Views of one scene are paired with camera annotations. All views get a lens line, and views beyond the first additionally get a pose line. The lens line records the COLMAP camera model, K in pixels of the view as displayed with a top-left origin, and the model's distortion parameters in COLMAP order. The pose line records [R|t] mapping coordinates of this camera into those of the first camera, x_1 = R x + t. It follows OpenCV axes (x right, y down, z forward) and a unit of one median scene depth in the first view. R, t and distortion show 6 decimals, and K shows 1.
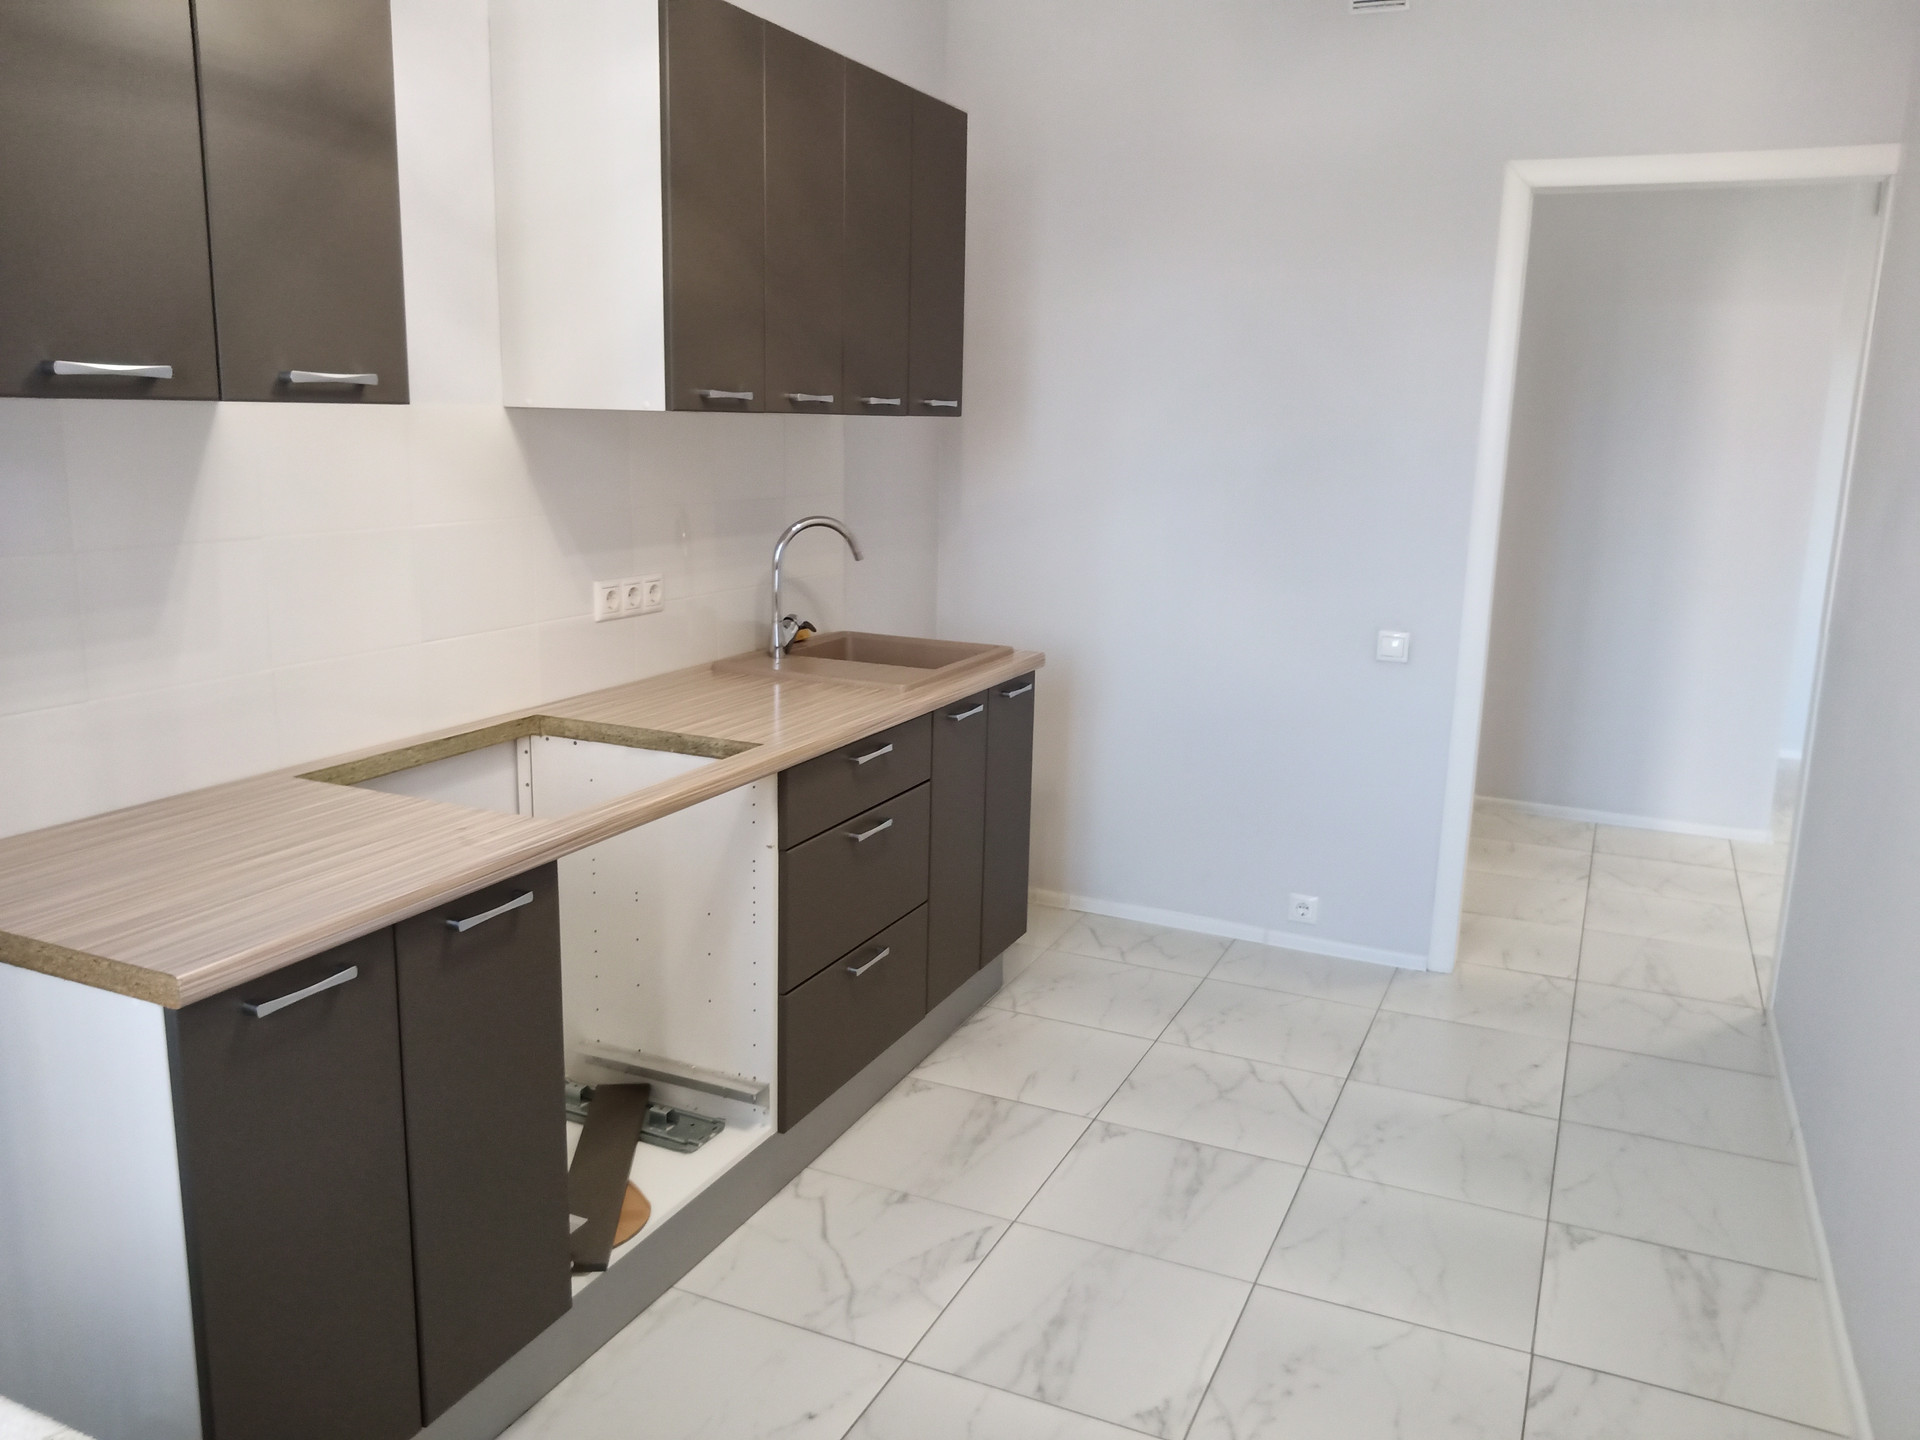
lens RADIAL K [[1453.3, 0, 964.0], [0, 1453.3, 712.1], [0, 0, 1]] dist [-0.000138, -0.029591]
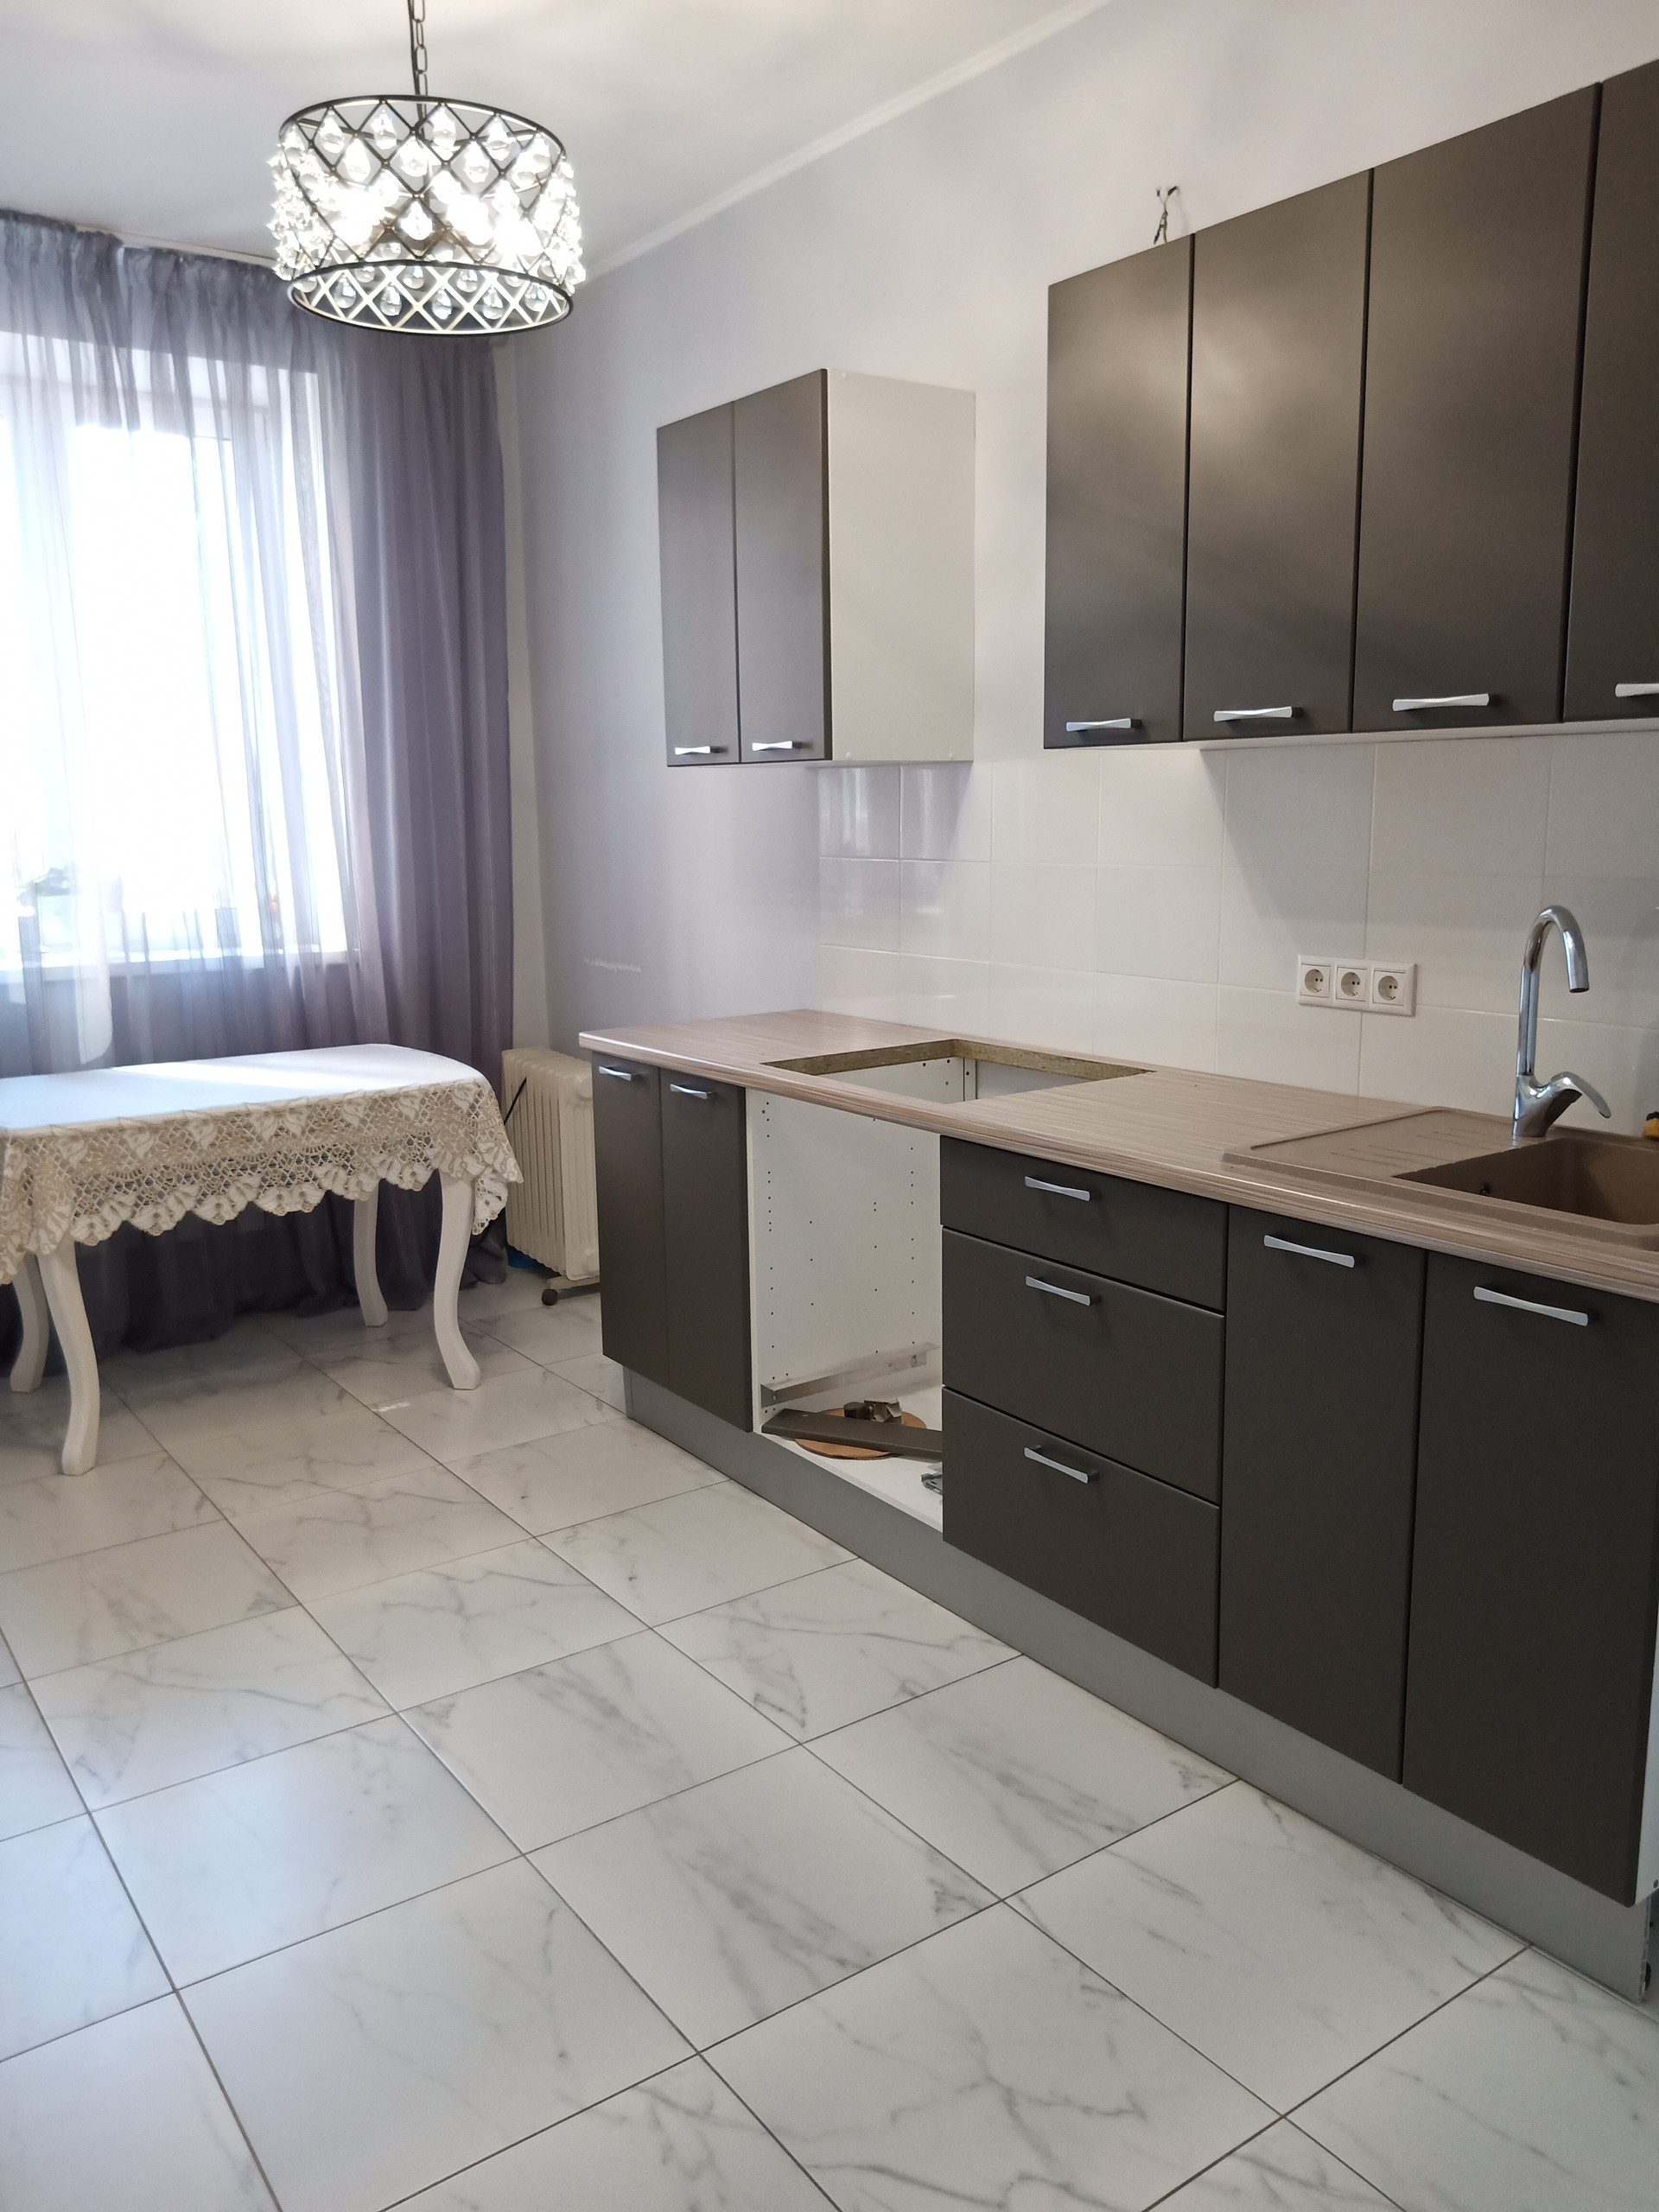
lens RADIAL K [[1679.8, 0, 818.5], [0, 1679.8, 1099.8], [0, 0, 1]] dist [0.029715, -0.109087]
pose [[-0.502933, 0.134048, -0.853868, 0.705015], [-0.174403, 0.951842, 0.252153, -0.203126], [0.846547, 0.275733, -0.455334, 1.214360]]
